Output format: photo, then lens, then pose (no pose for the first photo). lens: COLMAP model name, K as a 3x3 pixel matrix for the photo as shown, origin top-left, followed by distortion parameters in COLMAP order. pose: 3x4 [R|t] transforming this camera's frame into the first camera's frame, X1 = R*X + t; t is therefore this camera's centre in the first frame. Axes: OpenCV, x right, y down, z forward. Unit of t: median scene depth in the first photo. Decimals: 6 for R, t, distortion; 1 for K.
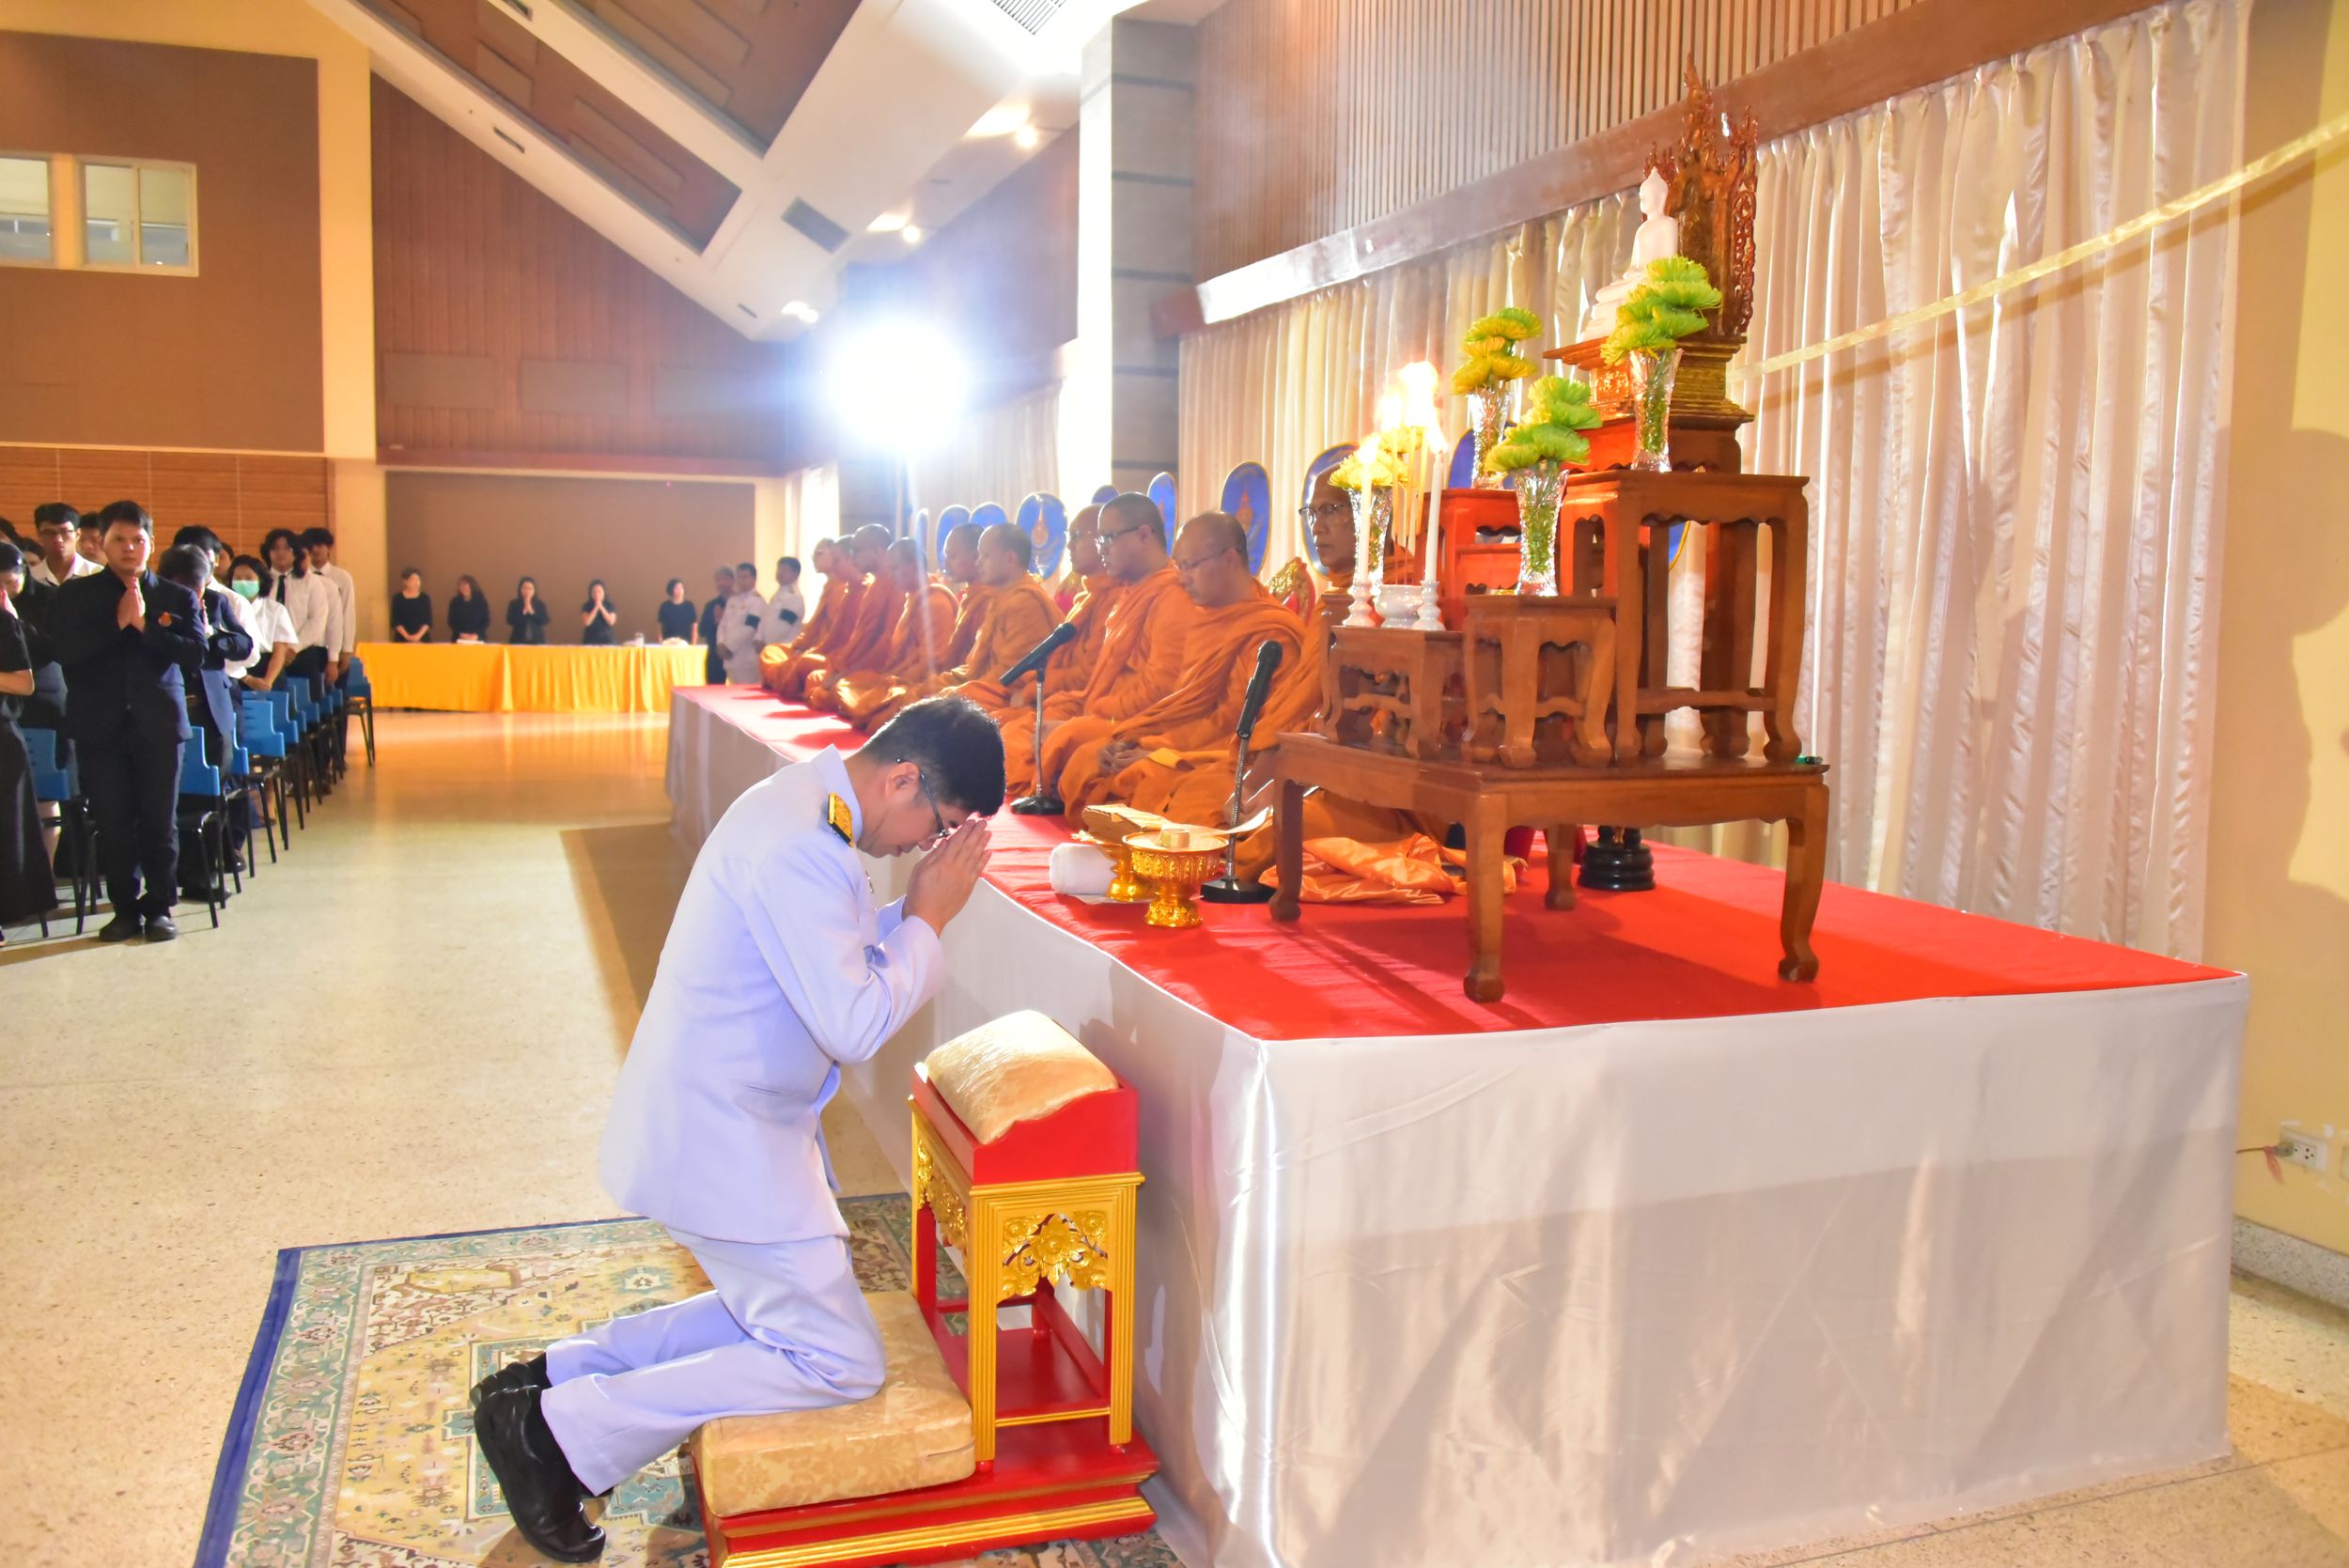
lens RADIAL K [[1880.5, 0, 1169.2], [0, 1880.5, 794.0], [0, 0, 1]] dist [-0.038189, -0.014333]
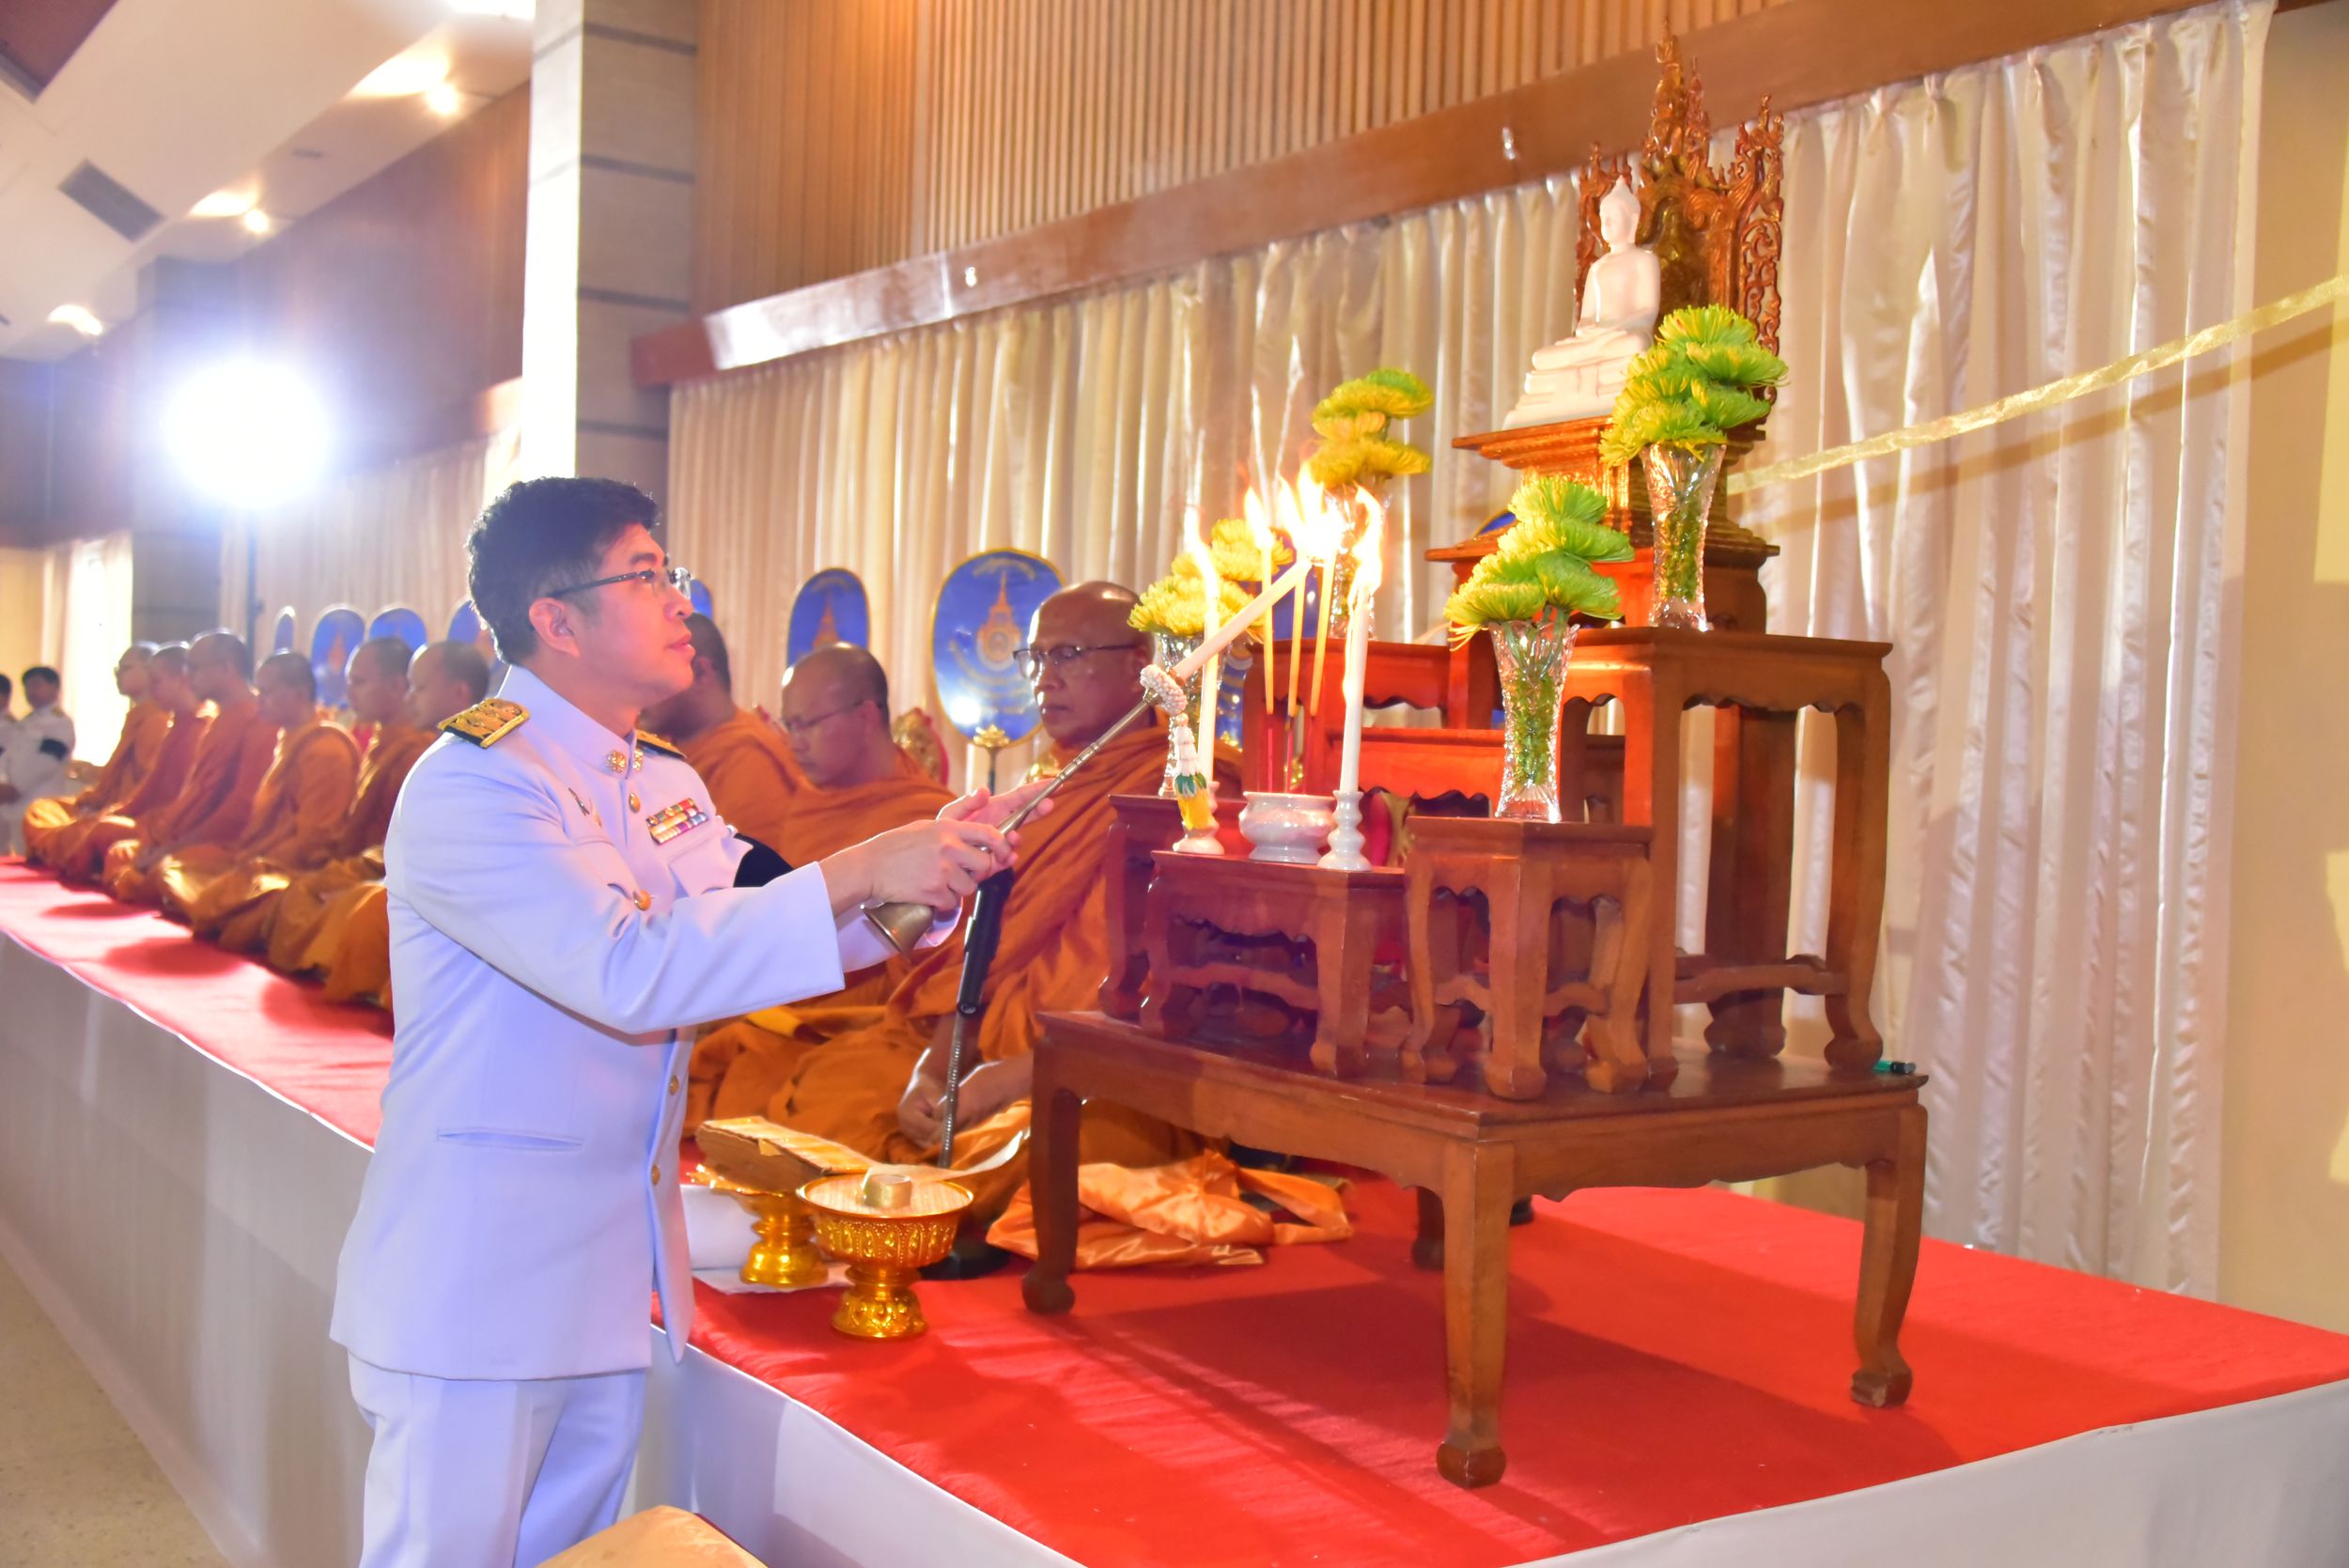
lens RADIAL K [[2379.7, 0, 1190.6], [0, 2379.7, 774.4], [0, 0, 1]] dist [-0.020915, 0.000000]
pose [[0.965790, 0.015847, 0.258840, -0.082054], [0.005842, 0.996548, -0.082808, -0.036833], [-0.259259, 0.081488, 0.962364, 0.171417]]
